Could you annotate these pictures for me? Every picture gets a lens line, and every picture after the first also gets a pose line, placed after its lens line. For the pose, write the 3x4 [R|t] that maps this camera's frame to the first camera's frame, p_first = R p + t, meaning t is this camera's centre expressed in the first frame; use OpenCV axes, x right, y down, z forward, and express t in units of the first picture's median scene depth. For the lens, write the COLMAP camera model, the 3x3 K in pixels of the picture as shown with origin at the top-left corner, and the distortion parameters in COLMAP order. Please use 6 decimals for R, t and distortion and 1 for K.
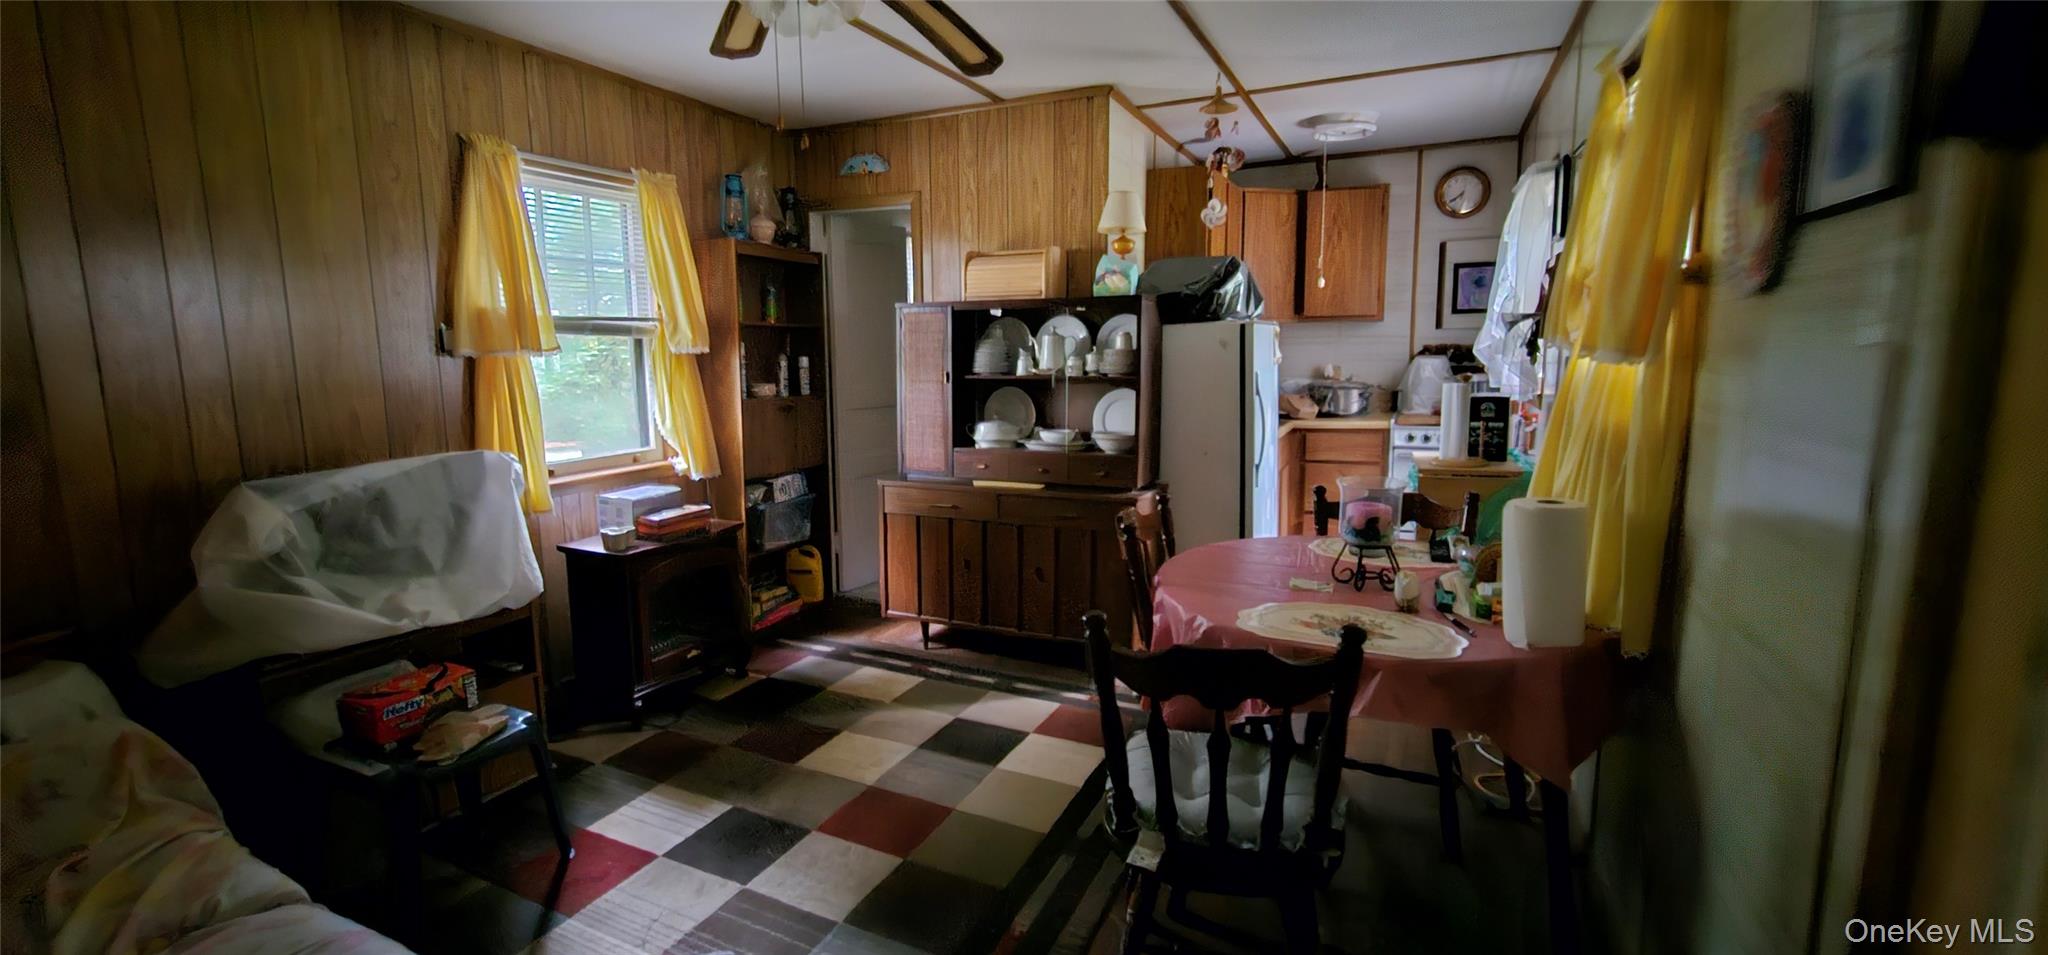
lens RADIAL K [[859.0, 0, 1026.1], [0, 859.0, 474.0], [0, 0, 1]] dist [0.002833, 0.000837]
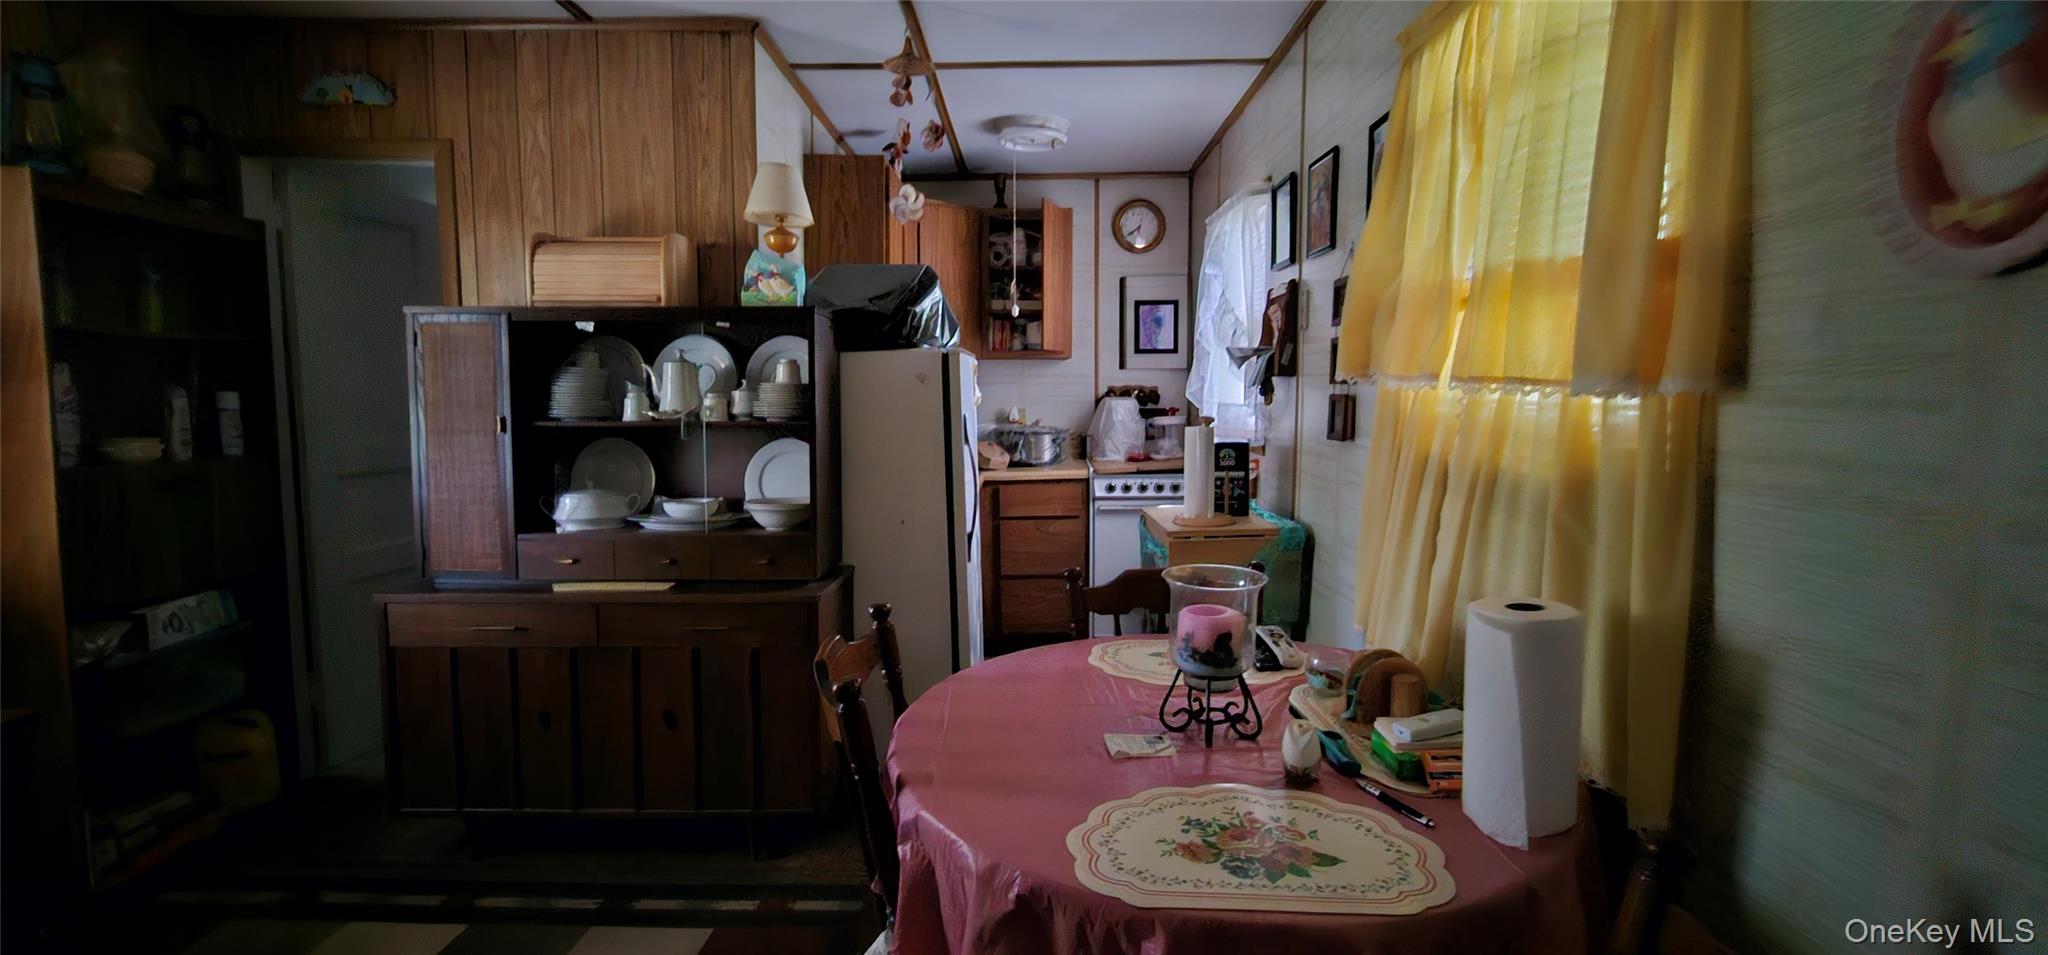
lens RADIAL K [[859.0, 0, 1025.4], [0, 859.0, 464.3], [0, 0, 1]] dist [0.002833, 0.000837]
pose [[0.913249, -0.026586, 0.406532, 0.001840], [0.052607, 0.997210, -0.052963, -0.028470], [-0.403990, 0.069755, 0.912100, 0.258632]]
